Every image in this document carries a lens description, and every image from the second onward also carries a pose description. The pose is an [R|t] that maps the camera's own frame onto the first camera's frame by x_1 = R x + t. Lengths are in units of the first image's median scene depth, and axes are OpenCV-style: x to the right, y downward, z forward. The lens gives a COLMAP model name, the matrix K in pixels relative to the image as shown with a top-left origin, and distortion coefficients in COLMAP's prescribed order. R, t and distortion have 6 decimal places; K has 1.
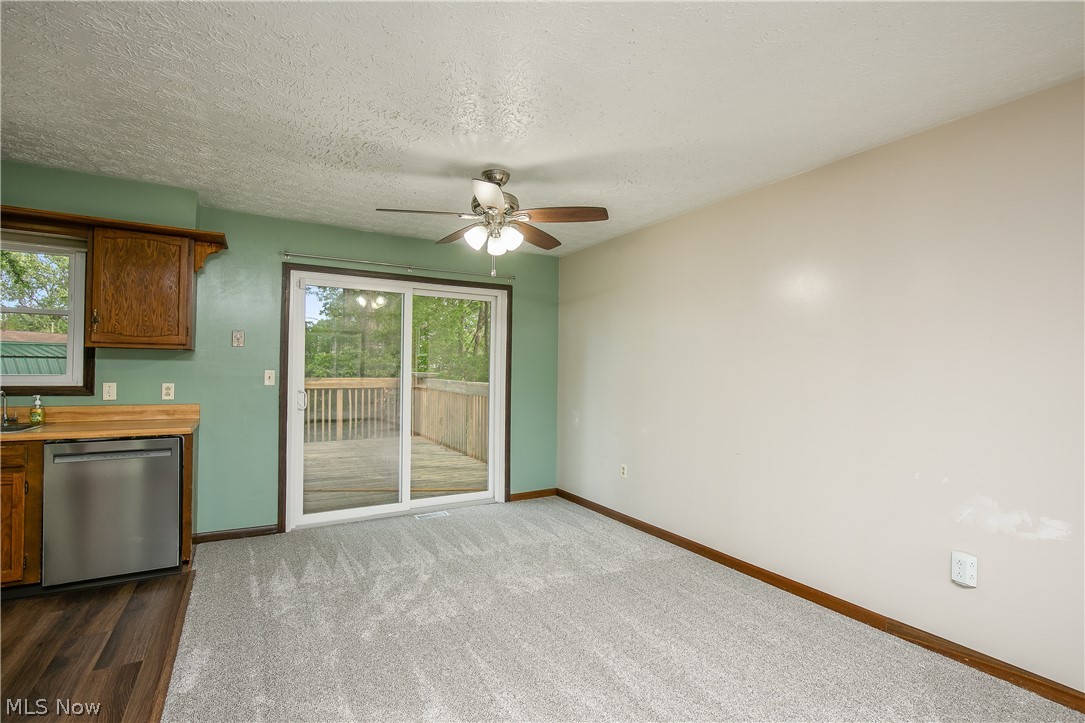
lens RADIAL K [[498.6, 0, 542.2], [0, 498.6, 367.3], [0, 0, 1]] dist [-0.013590, 0.003790]
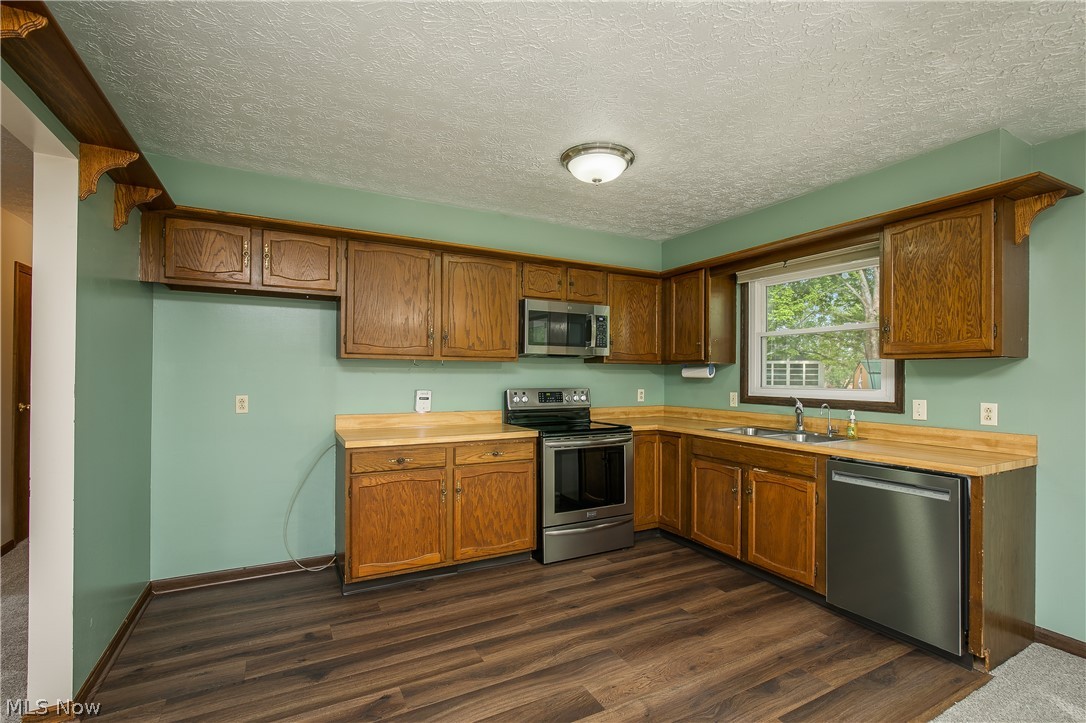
lens RADIAL K [[499.0, 0, 541.9], [0, 499.0, 370.7], [0, 0, 1]] dist [-0.013590, 0.003790]
pose [[-0.042615, -0.025085, -0.998777, 0.017183], [-0.000212, 0.999685, -0.025099, 0.002444], [0.999092, -0.000858, -0.042607, 0.376633]]
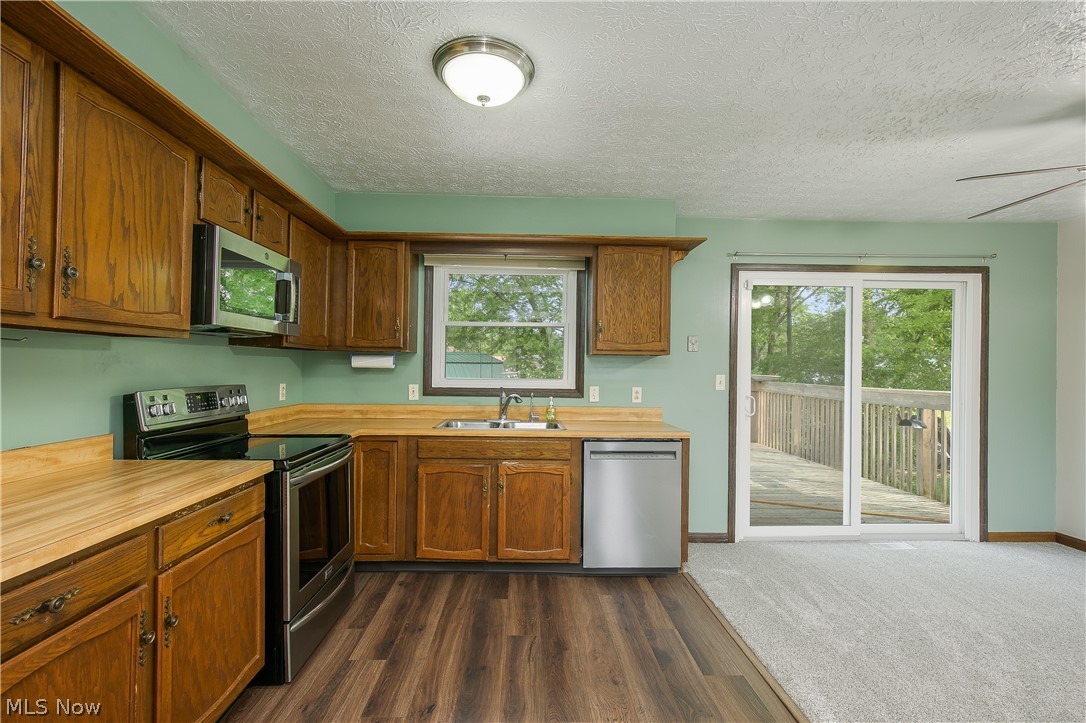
lens RADIAL K [[499.0, 0, 537.7], [0, 499.0, 365.2], [0, 0, 1]] dist [-0.013590, 0.003790]
pose [[0.874777, -0.006371, -0.484483, -0.441713], [0.003801, 0.999973, -0.006288, -0.009309], [0.484510, 0.003659, 0.874778, -0.037584]]
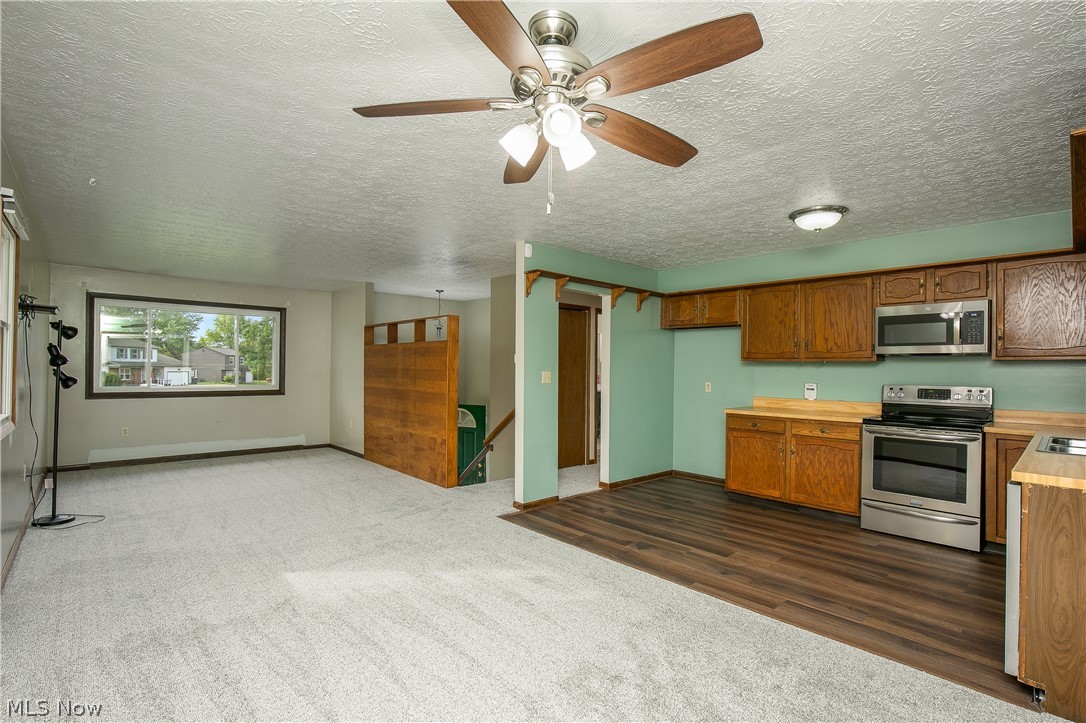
lens RADIAL K [[499.0, 0, 549.7], [0, 499.0, 376.9], [0, 0, 1]] dist [-0.013590, 0.003790]
pose [[-0.976223, -0.023346, -0.215508, 0.018237], [-0.025309, 0.999659, 0.006353, 0.009160], [0.215286, 0.011656, -0.976481, 1.352535]]
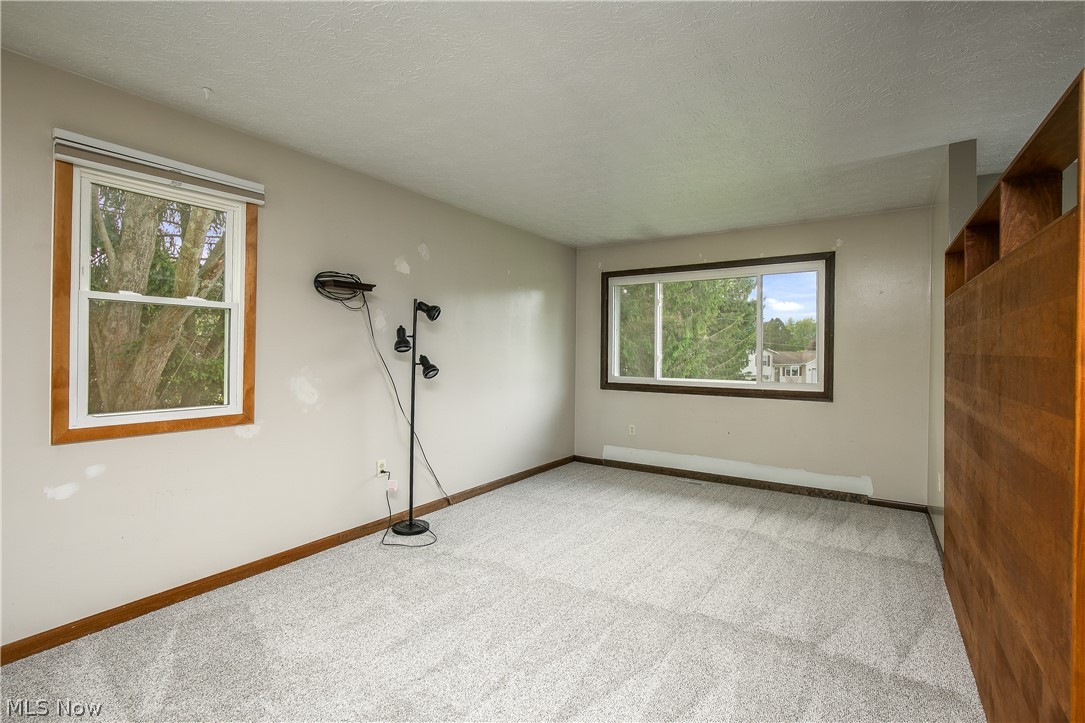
lens RADIAL K [[498.6, 0, 548.2], [0, 498.6, 355.3], [0, 0, 1]] dist [-0.013590, 0.003790]
pose [[-0.435965, -0.025756, 0.899595, -0.137074], [-0.018282, 0.999638, 0.019761, 0.001576], [-0.899778, -0.007831, -0.436277, 0.166345]]
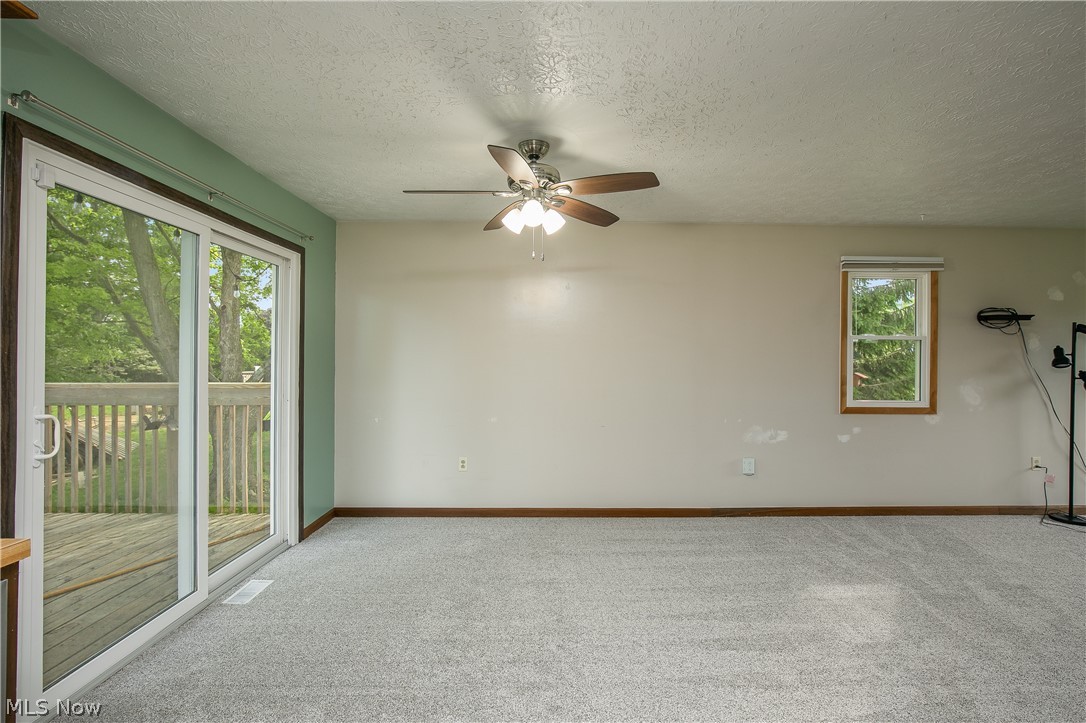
lens RADIAL K [[499.0, 0, 547.2], [0, 499.0, 355.3], [0, 0, 1]] dist [-0.013590, 0.003790]
pose [[0.506339, -0.000224, 0.862334, -0.747520], [-0.002243, 0.999996, 0.001577, -0.009003], [-0.862331, -0.002733, 0.506337, 0.453151]]
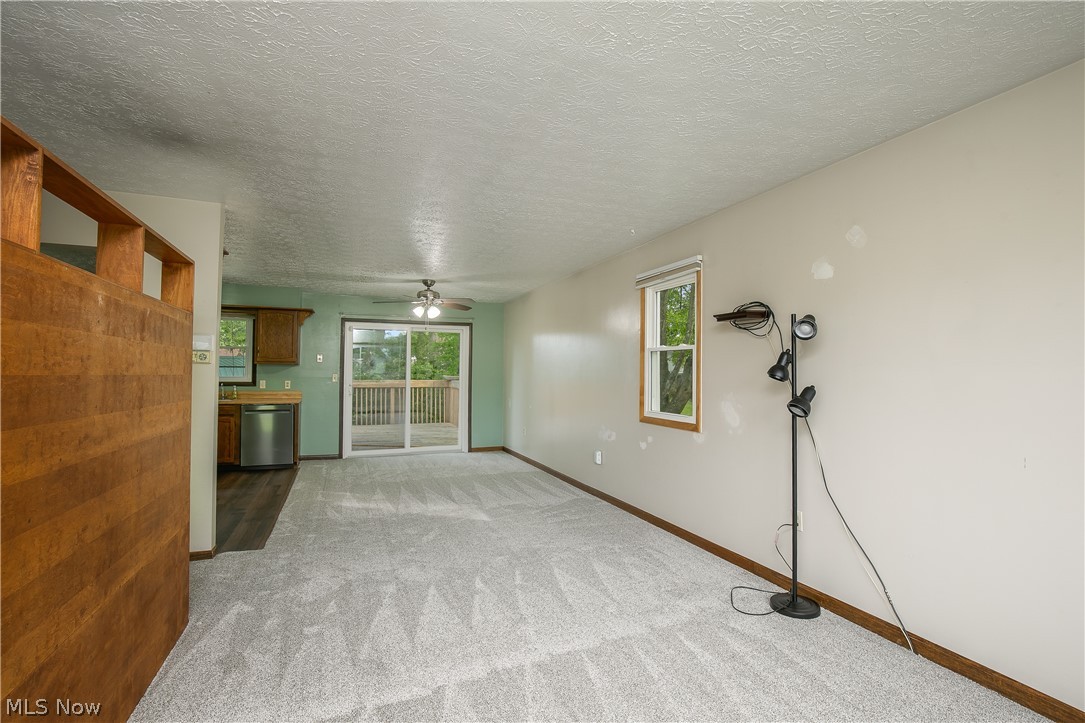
lens RADIAL K [[498.6, 0, 537.2], [0, 498.6, 366.5], [0, 0, 1]] dist [-0.013590, 0.003790]
pose [[0.986359, -0.007194, -0.164450, 0.620497], [0.005452, 0.999924, -0.011042, 0.002499], [0.164517, 0.009995, 0.986324, -0.886011]]
